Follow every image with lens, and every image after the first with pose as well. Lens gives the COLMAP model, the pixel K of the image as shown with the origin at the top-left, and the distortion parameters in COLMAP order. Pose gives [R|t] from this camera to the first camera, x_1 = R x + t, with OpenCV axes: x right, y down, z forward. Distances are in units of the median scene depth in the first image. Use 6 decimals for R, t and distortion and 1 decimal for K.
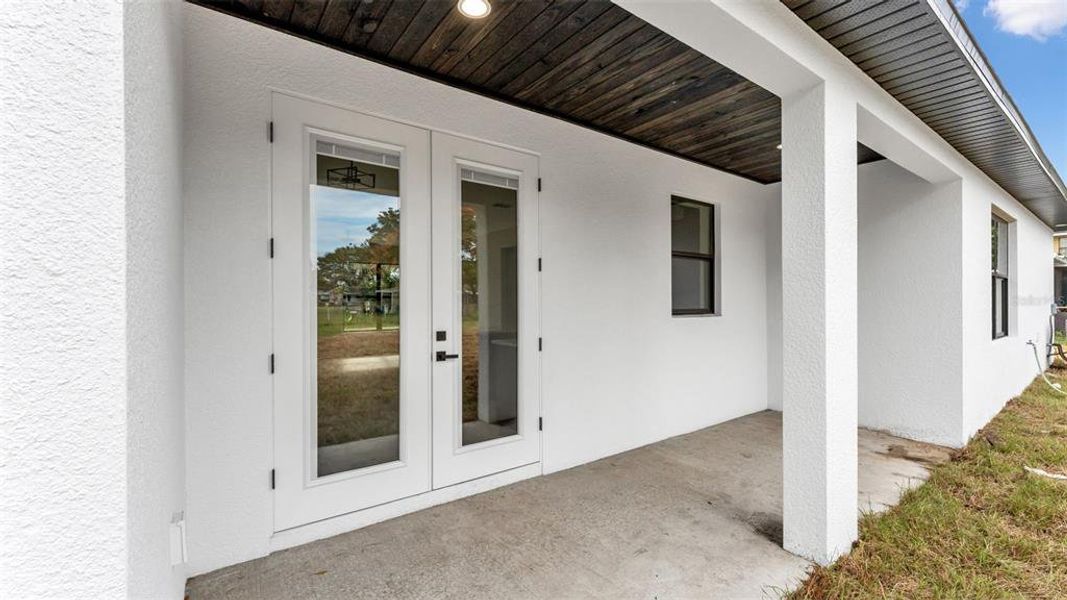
lens RADIAL K [[434.0, 0, 534.7], [0, 434.0, 286.5], [0, 0, 1]] dist [0.000437, -0.000051]
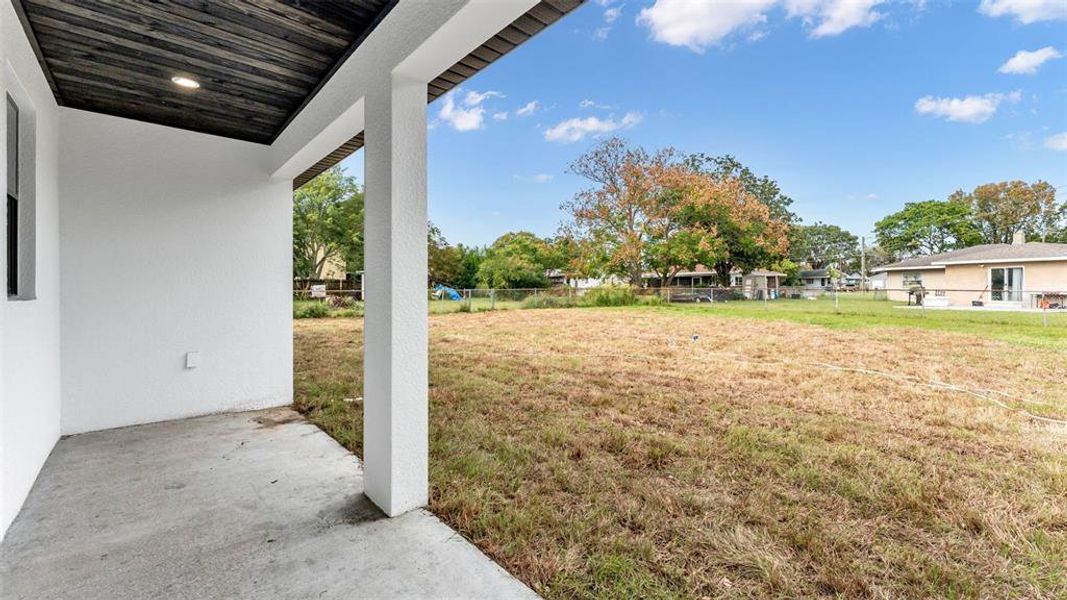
lens RADIAL K [[434.0, 0, 534.7], [0, 434.0, 286.5], [0, 0, 1]] dist [0.000437, -0.000051]
pose [[-0.073152, 0.002546, 0.997318, -0.324250], [-0.041460, 0.999125, -0.005592, 0.034297], [-0.996459, -0.041758, -0.072982, 0.518173]]
